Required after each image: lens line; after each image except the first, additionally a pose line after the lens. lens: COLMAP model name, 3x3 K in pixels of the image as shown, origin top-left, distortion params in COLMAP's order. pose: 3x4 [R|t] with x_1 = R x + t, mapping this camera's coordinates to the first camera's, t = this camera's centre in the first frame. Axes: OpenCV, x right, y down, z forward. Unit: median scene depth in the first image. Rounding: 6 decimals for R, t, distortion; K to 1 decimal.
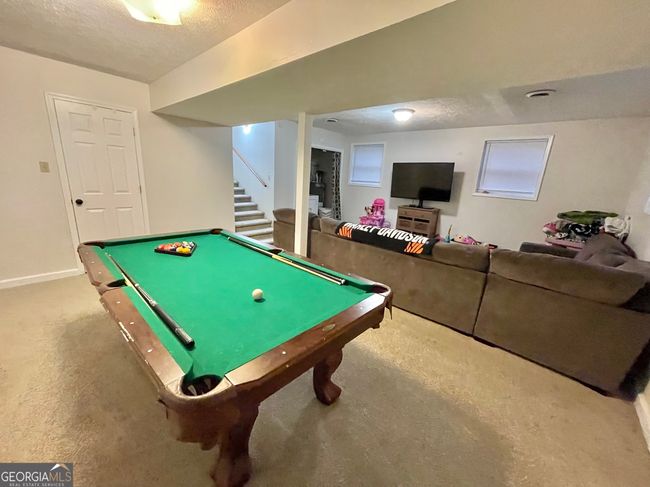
lens RADIAL K [[263.0, 0, 322.8], [0, 263.0, 244.8], [0, 0, 1]] dist [-0.001705, -0.000047]
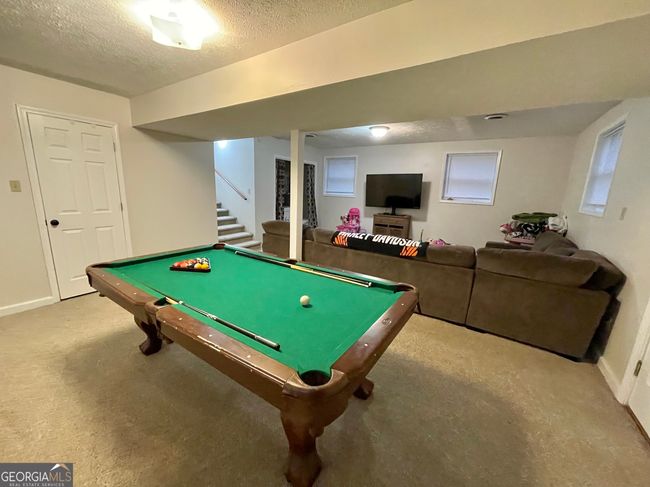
lens RADIAL K [[263.0, 0, 323.0], [0, 263.0, 244.5], [0, 0, 1]] dist [-0.001705, -0.000047]
pose [[0.987473, -0.053919, 0.148291, -0.154353], [0.059616, 0.997634, -0.034246, -0.000530], [-0.146094, 0.042657, 0.988351, -0.042015]]
